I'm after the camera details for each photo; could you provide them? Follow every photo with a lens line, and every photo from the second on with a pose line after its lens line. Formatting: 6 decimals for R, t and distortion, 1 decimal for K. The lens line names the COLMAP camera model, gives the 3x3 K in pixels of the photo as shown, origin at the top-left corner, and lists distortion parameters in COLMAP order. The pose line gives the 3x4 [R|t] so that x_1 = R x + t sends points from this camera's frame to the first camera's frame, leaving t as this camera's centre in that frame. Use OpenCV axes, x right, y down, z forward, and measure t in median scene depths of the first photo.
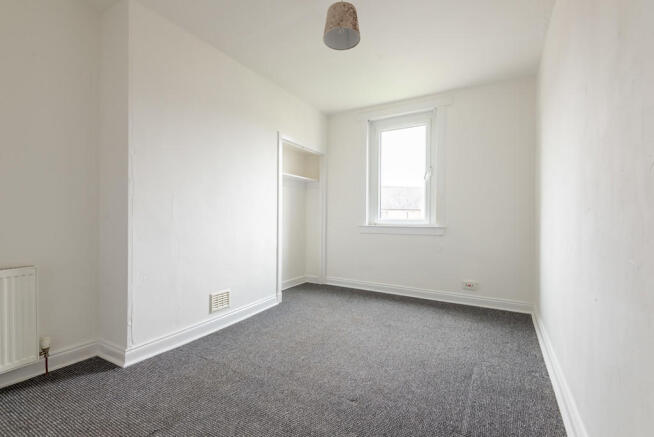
lens RADIAL K [[298.8, 0, 325.1], [0, 298.8, 216.8], [0, 0, 1]] dist [0.018359, -0.010354]
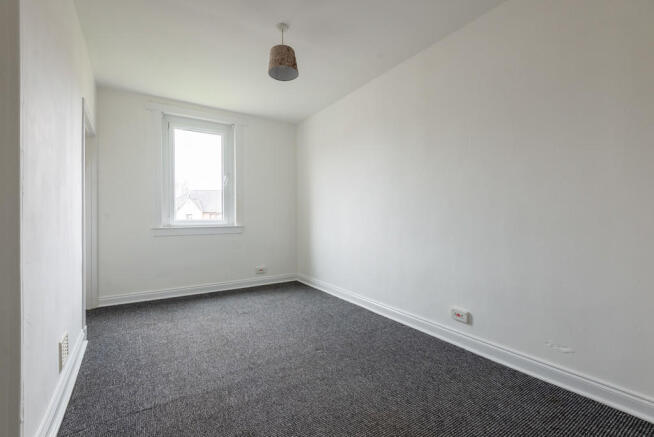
lens RADIAL K [[298.8, 0, 331.0], [0, 298.8, 218.7], [0, 0, 1]] dist [0.018359, -0.010354]
pose [[0.435105, -0.010416, 0.900319, -0.546415], [0.007947, 0.999939, 0.007728, -0.001585], [-0.900344, 0.003792, 0.435161, 0.165895]]
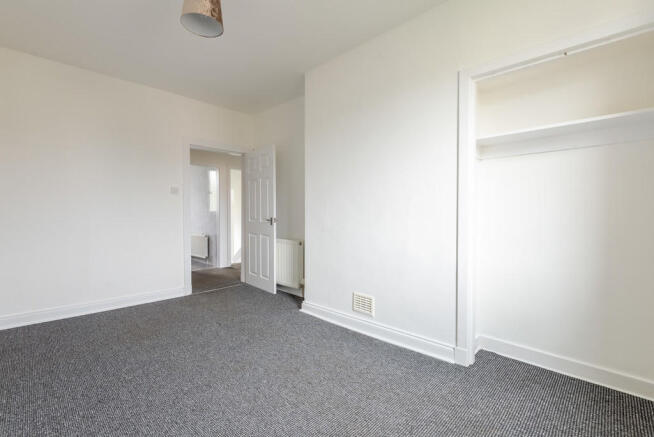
lens RADIAL K [[298.8, 0, 326.8], [0, 298.8, 216.7], [0, 0, 1]] dist [0.018359, -0.010354]
pose [[-0.251805, -0.001689, -0.967776, 0.479514], [-0.009987, 0.999950, 0.000853, 0.003193], [0.967726, 0.009880, -0.251810, 0.899187]]
